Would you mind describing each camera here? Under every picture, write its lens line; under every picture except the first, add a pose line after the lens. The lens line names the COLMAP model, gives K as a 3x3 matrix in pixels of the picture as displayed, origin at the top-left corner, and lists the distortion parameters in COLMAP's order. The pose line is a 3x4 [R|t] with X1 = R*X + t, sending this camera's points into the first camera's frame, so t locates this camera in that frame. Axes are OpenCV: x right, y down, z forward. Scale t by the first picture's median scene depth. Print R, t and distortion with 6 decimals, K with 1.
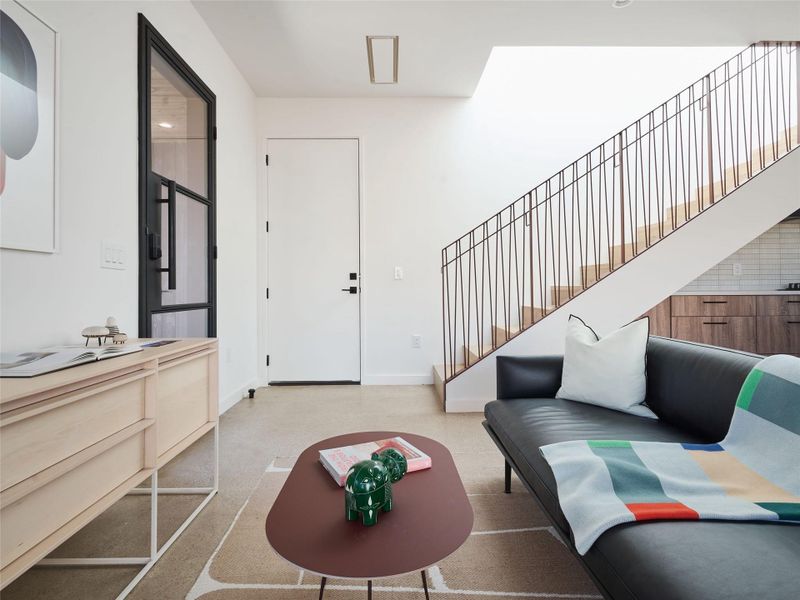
lens RADIAL K [[433.1, 0, 403.9], [0, 433.1, 298.4], [0, 0, 1]] dist [0.002237, -0.001577]
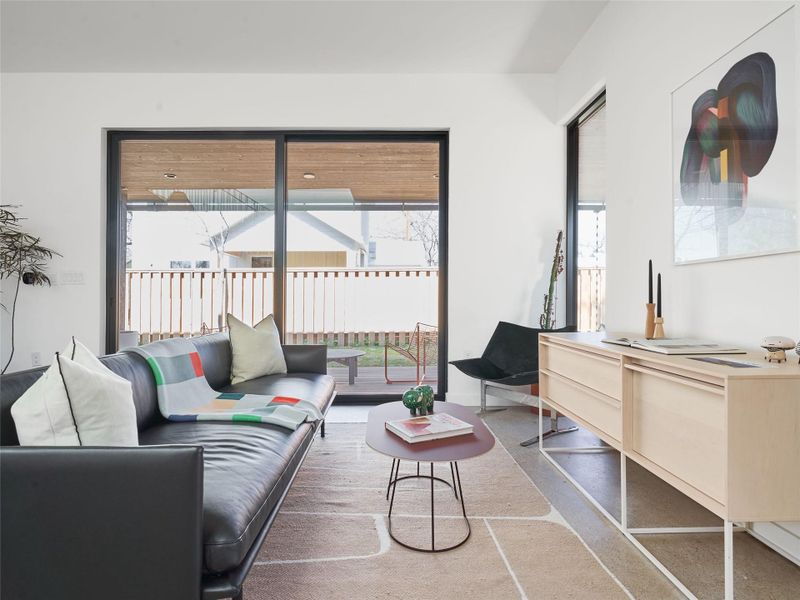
lens RADIAL K [[433.1, 0, 403.9], [0, 433.1, 298.4], [0, 0, 1]] dist [0.002237, -0.001577]
pose [[-0.999976, 0.006200, -0.003016, 0.004801], [0.006218, 0.999963, -0.005970, -0.009252], [0.002979, -0.005988, -0.999978, 2.305524]]
